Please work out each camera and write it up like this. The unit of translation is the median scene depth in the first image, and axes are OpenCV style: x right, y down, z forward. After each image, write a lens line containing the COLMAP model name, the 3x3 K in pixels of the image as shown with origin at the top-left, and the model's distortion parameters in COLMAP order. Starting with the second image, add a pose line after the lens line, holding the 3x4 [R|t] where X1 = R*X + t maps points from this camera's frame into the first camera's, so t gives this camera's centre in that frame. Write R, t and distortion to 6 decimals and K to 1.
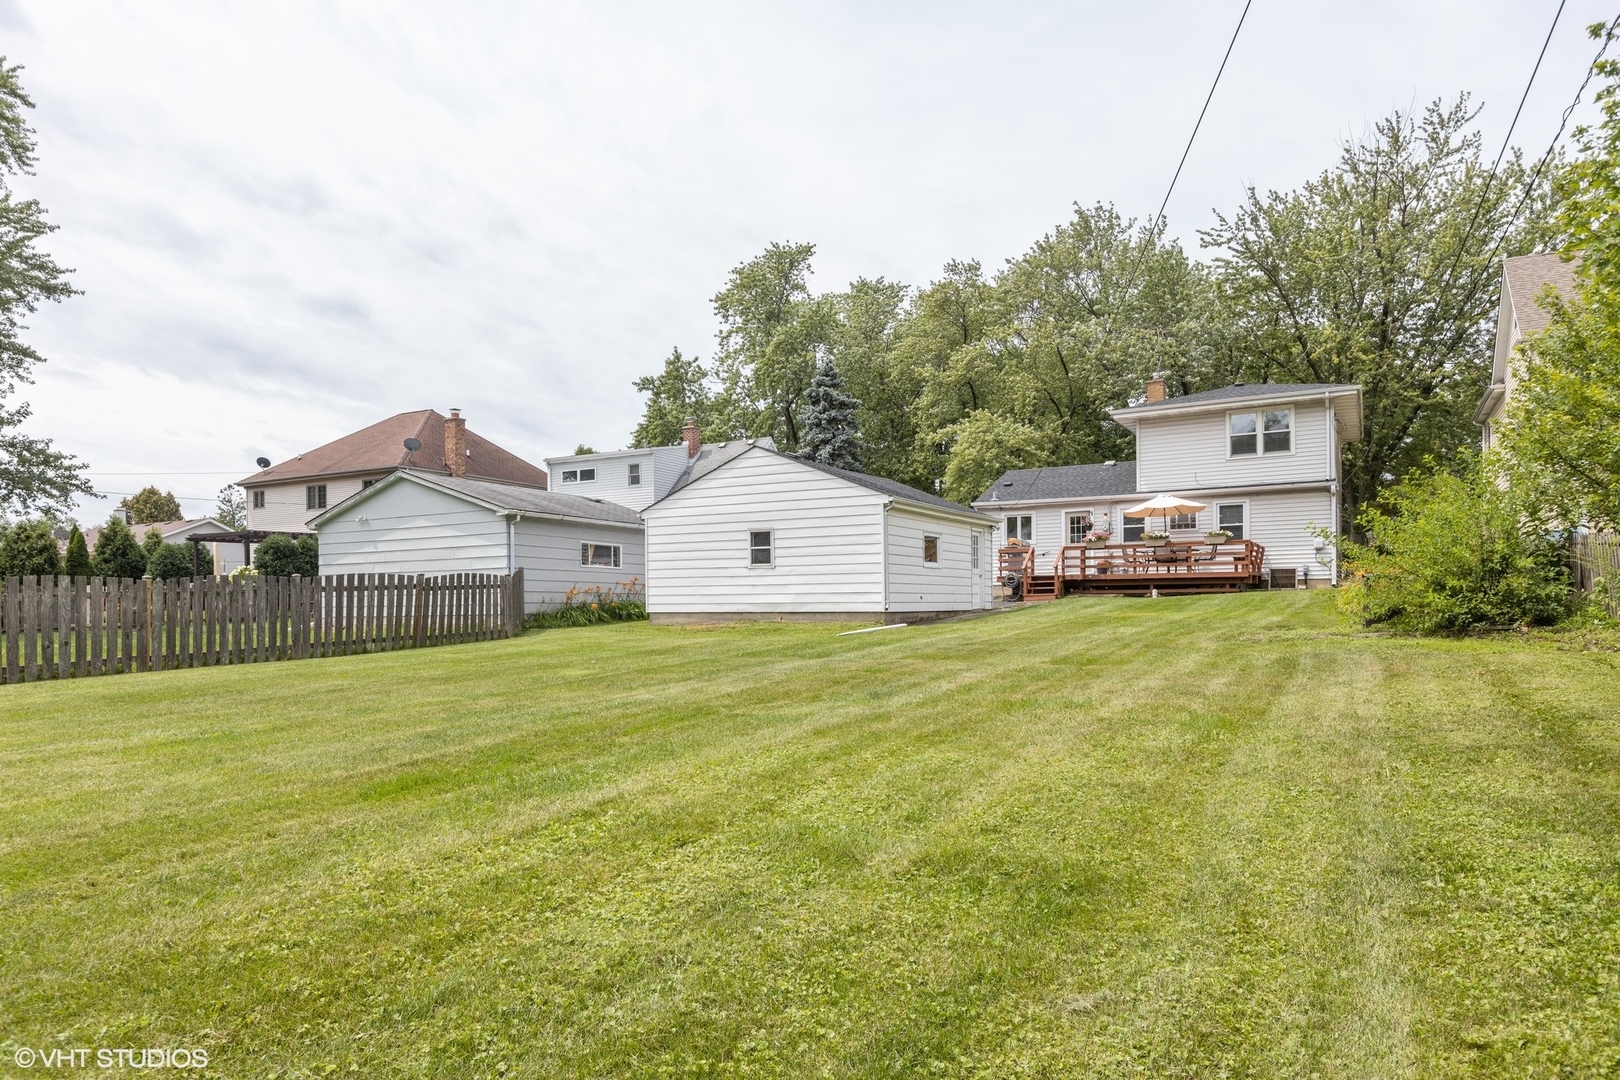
lens RADIAL K [[1015.5, 0, 801.9], [0, 1015.5, 601.3], [0, 0, 1]] dist [0.006328, 0.000175]
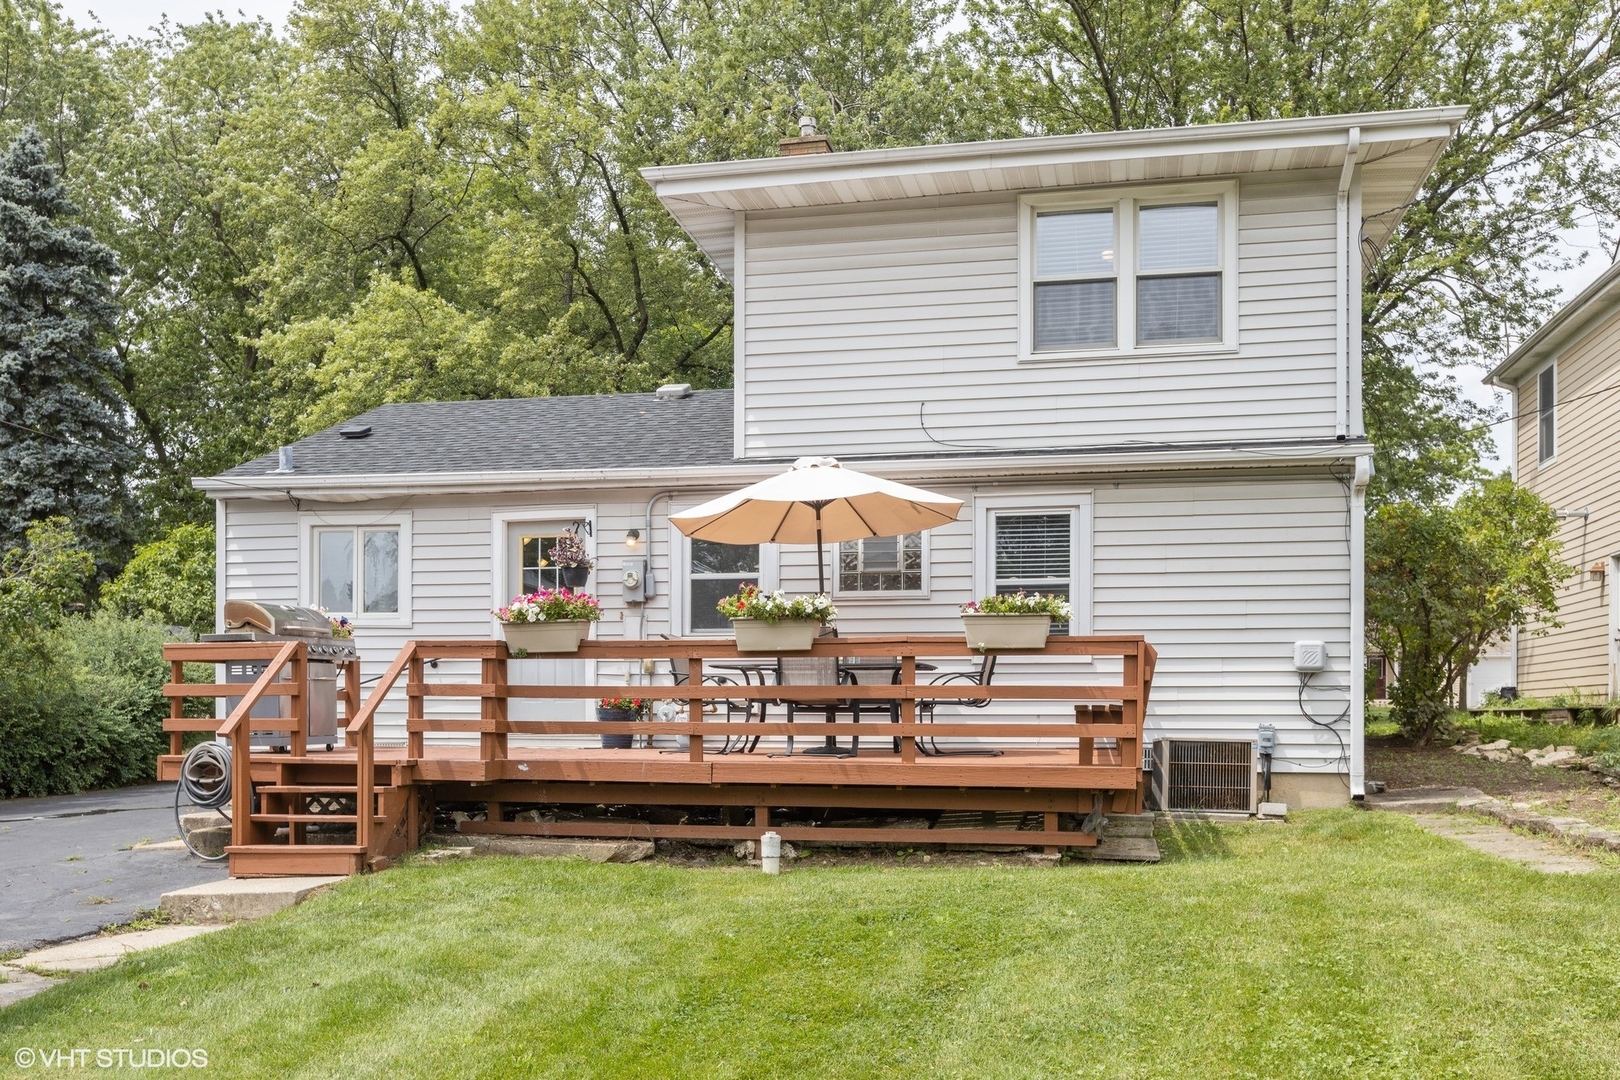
lens RADIAL K [[1445.3, 0, 809.9], [0, 1445.3, 539.5], [0, 0, 1]] dist [0.007929, 0.001276]
pose [[0.950569, 0.047838, 0.306807, 0.237093], [-0.012842, 0.993273, -0.115084, -0.039119], [-0.310249, 0.105455, 0.944788, 0.637777]]
